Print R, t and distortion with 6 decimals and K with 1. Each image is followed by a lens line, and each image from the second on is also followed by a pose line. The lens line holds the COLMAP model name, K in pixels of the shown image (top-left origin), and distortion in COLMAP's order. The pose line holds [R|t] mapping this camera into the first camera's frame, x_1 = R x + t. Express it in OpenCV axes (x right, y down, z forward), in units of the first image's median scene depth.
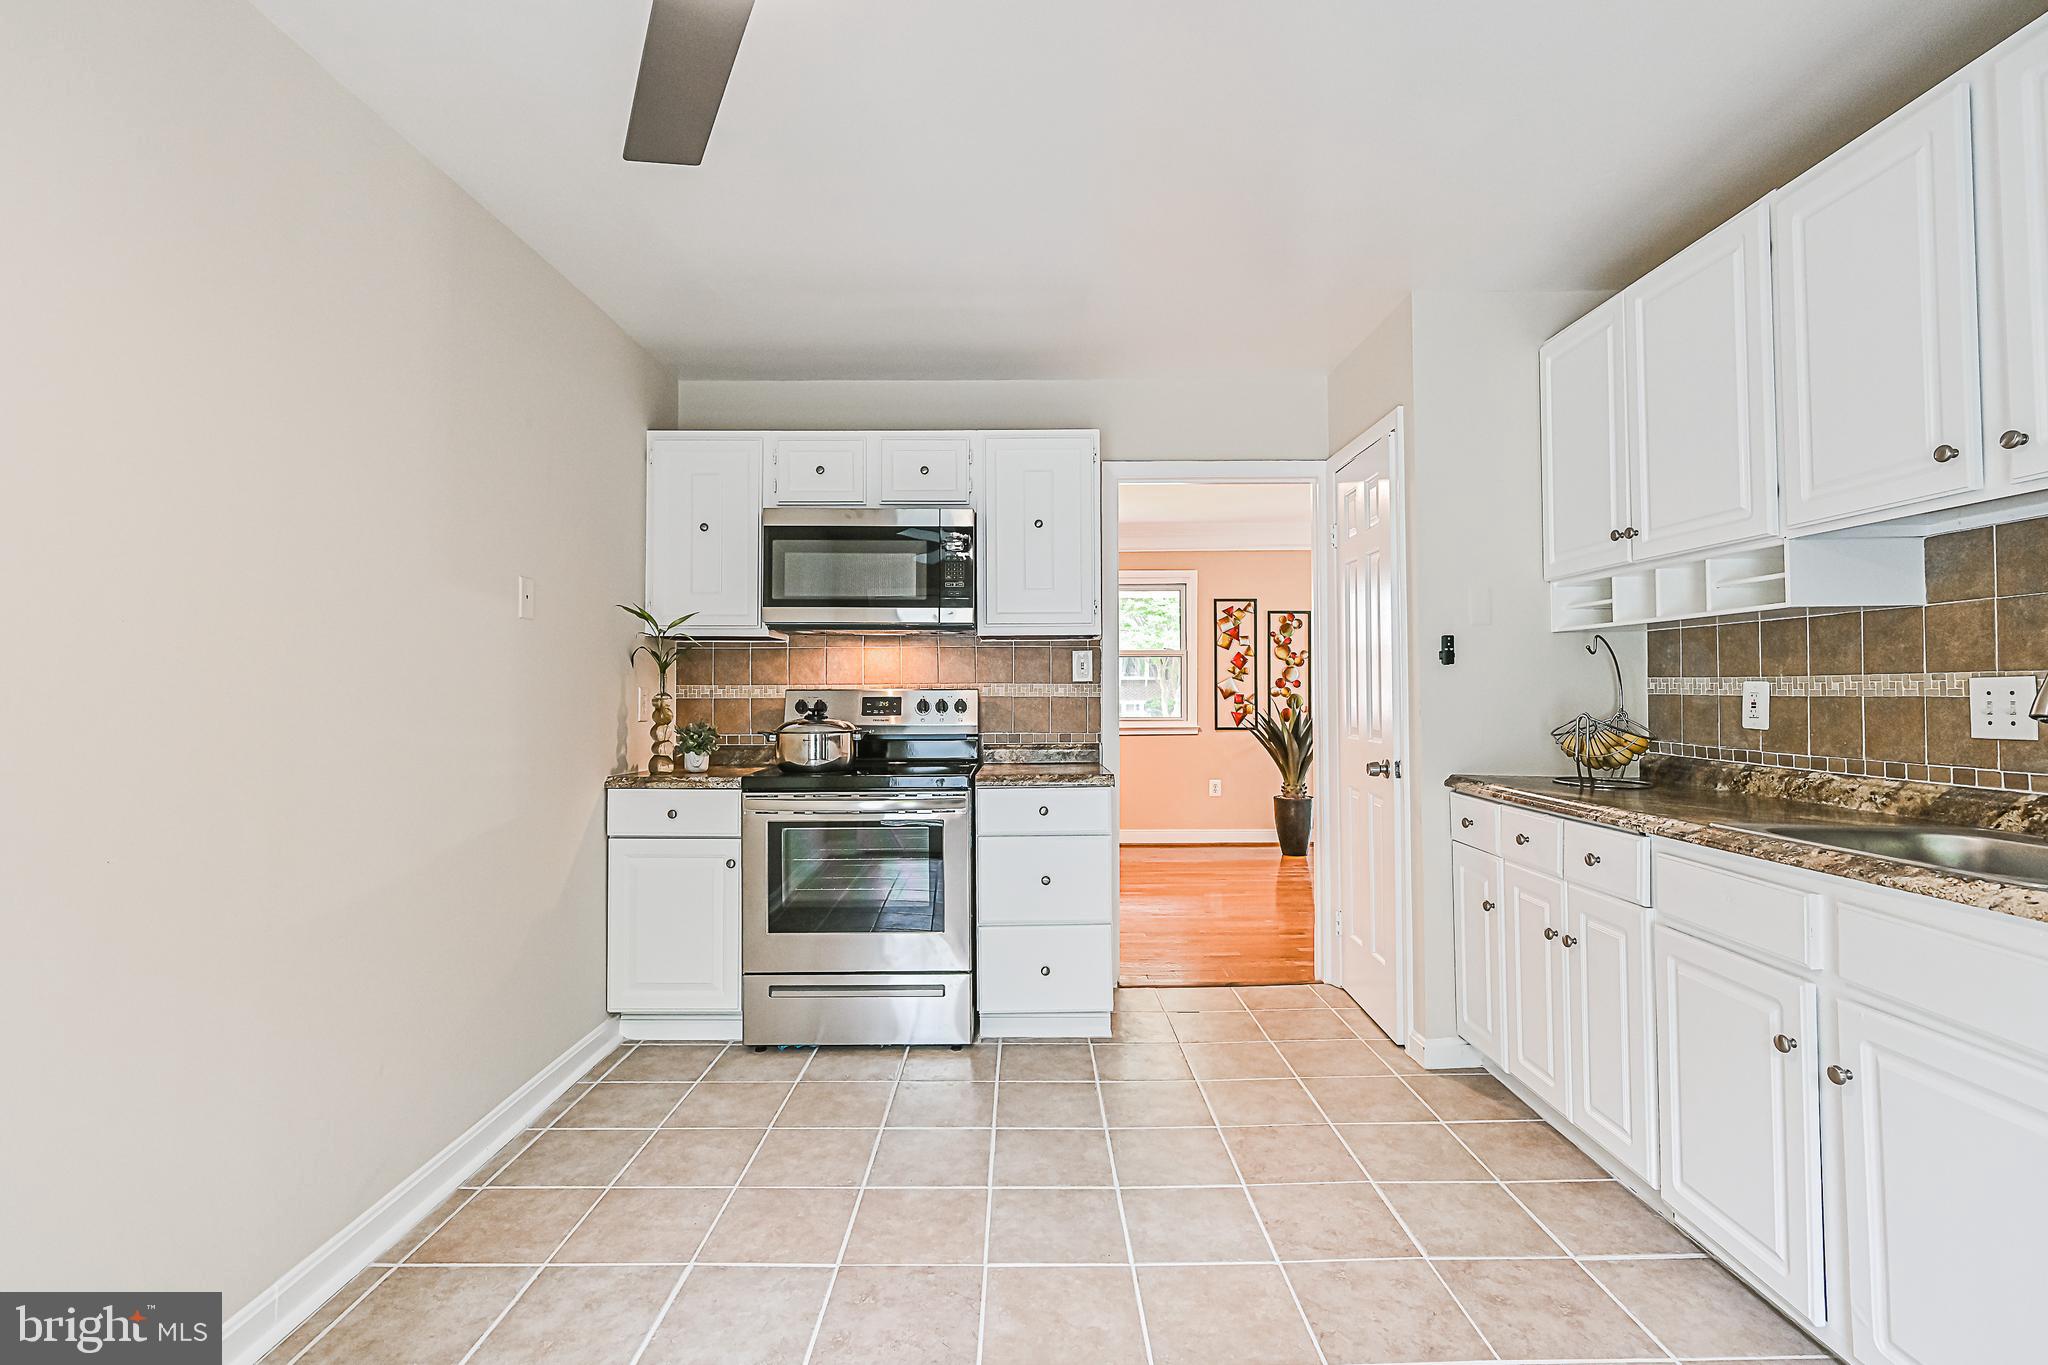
lens RADIAL K [[938.6, 0, 1031.6], [0, 938.6, 677.5], [0, 0, 1]] dist [0.000996, 0.000348]
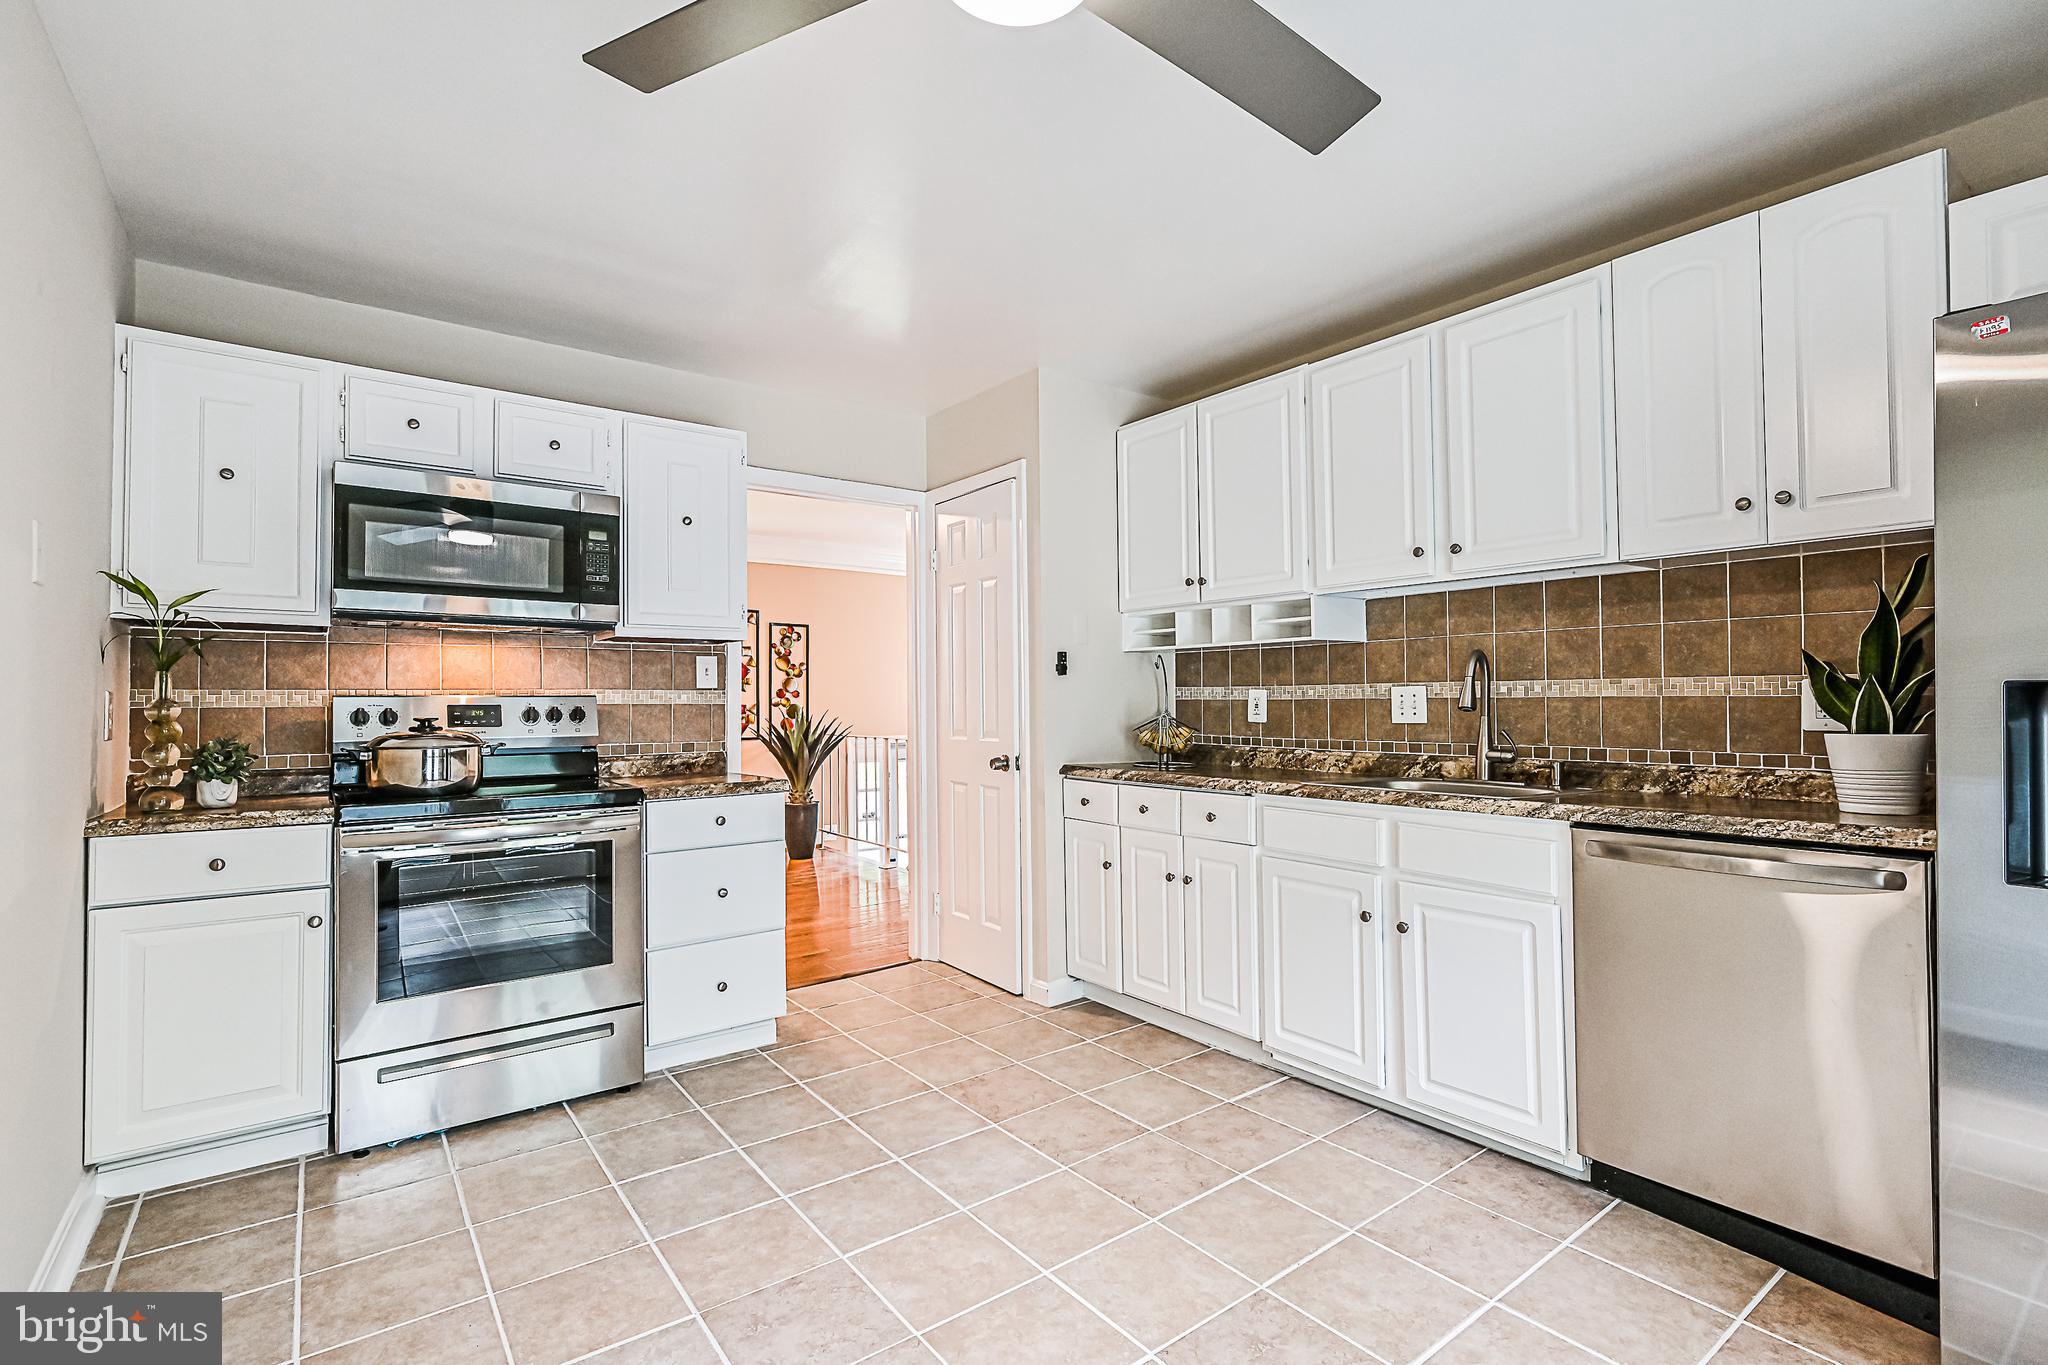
lens RADIAL K [[934.5, 0, 1026.9], [0, 934.5, 686.1], [0, 0, 1]] dist [0.000529, 0.000205]
pose [[0.800535, 0.008529, 0.599225, -0.305501], [-0.005257, 0.999960, -0.007209, 0.008725], [-0.599263, 0.002621, 0.800548, 0.042306]]
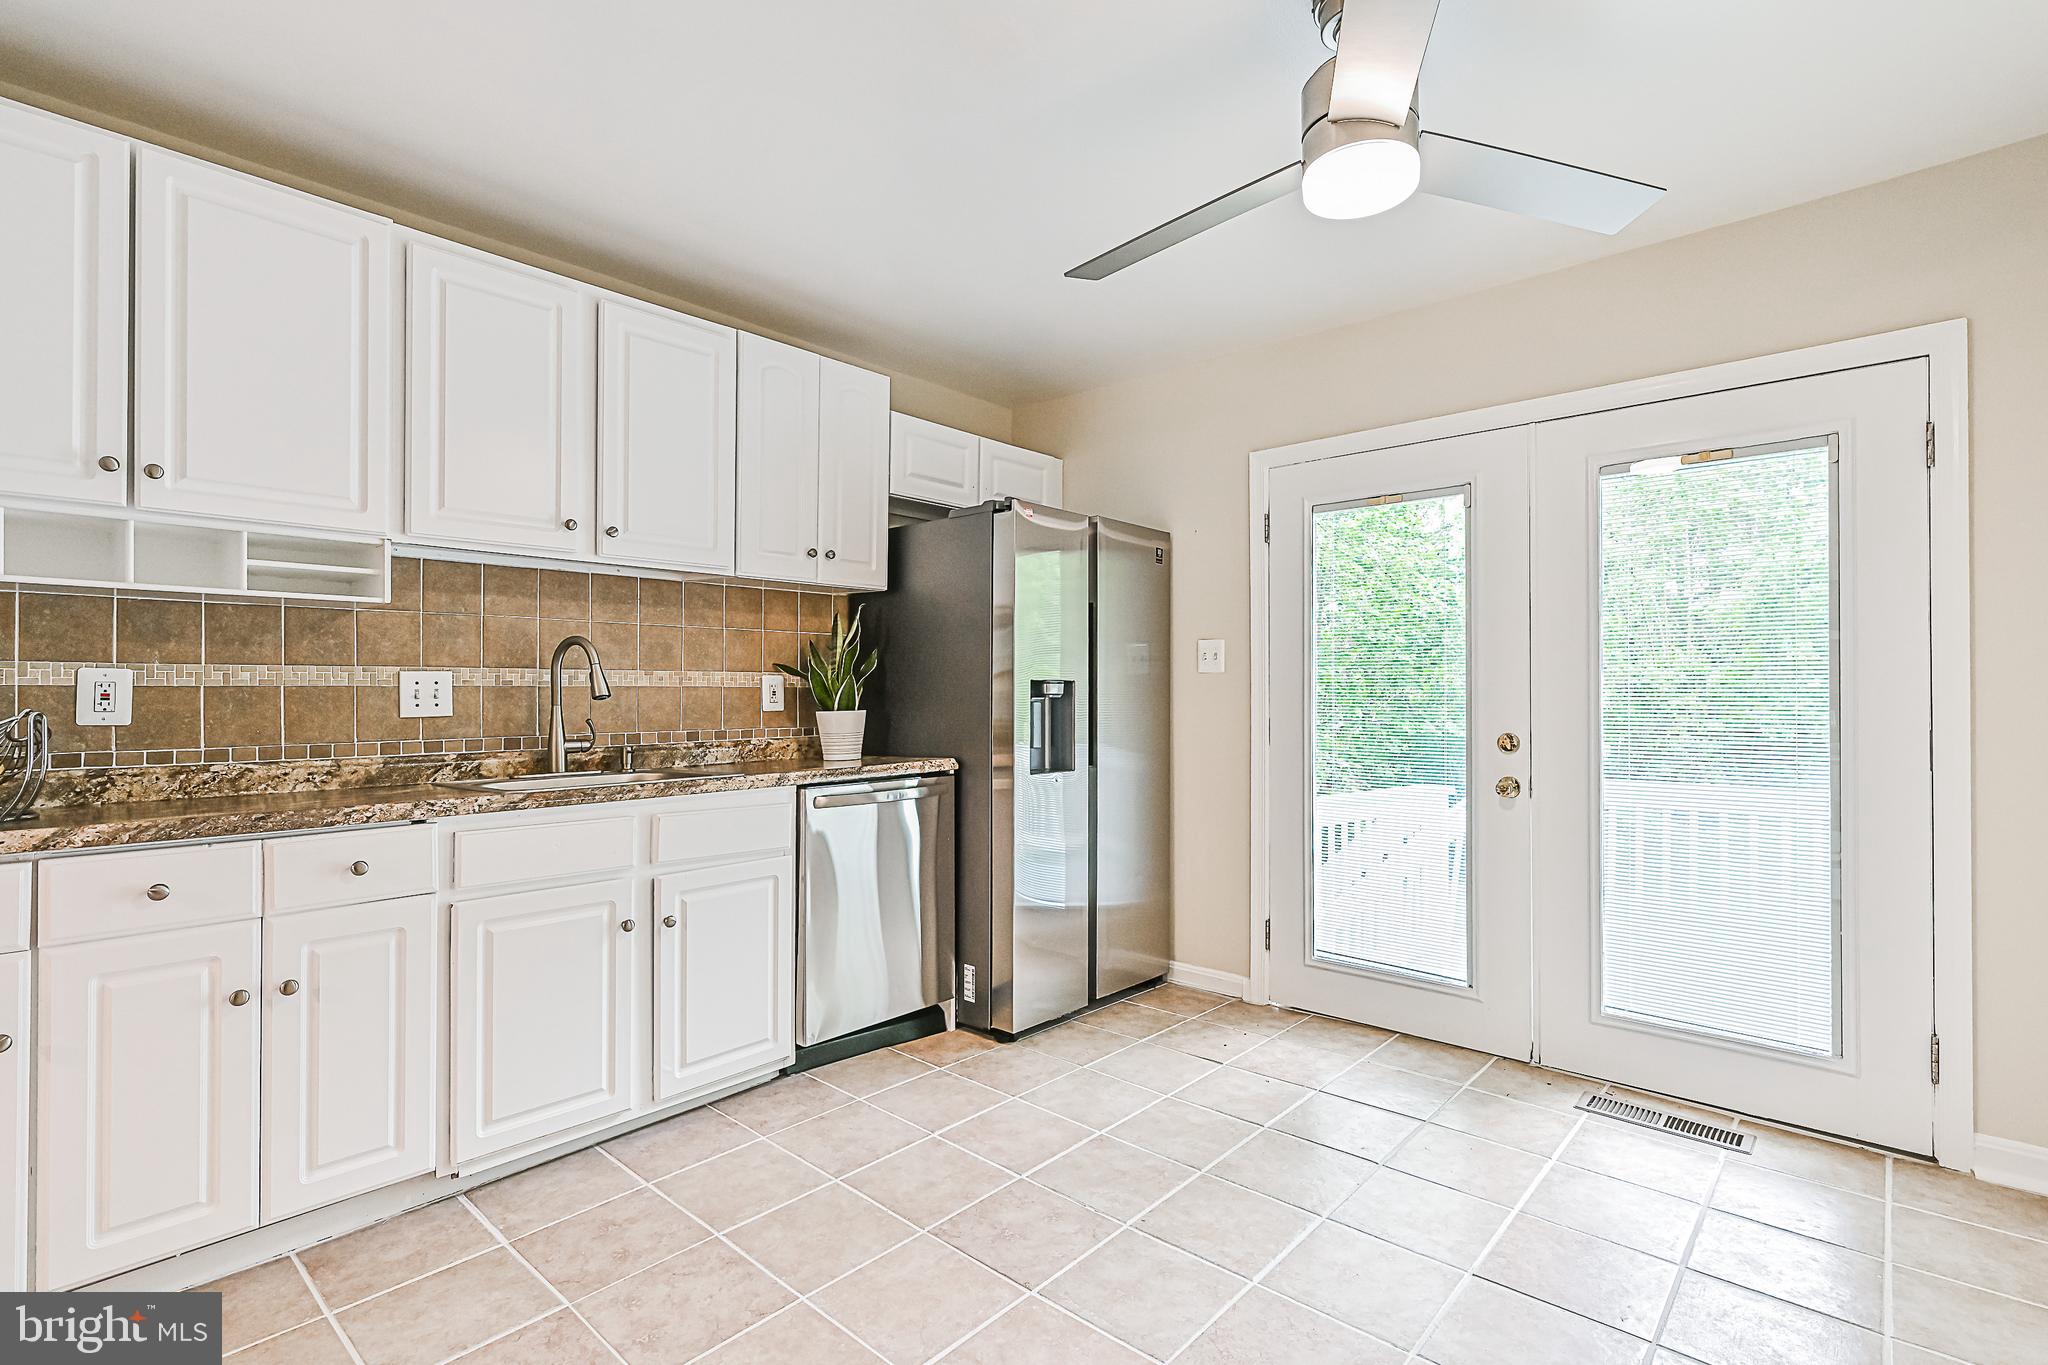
lens RADIAL K [[965.6, 0, 1024.0], [0, 965.6, 682.5], [0, 0, 1]] dist [-0.001886, -0.000640]
pose [[-0.736884, 0.008362, 0.675968, -0.326252], [-0.007149, 0.999771, -0.020161, 0.022394], [-0.675982, -0.019689, -0.736655, 0.857078]]
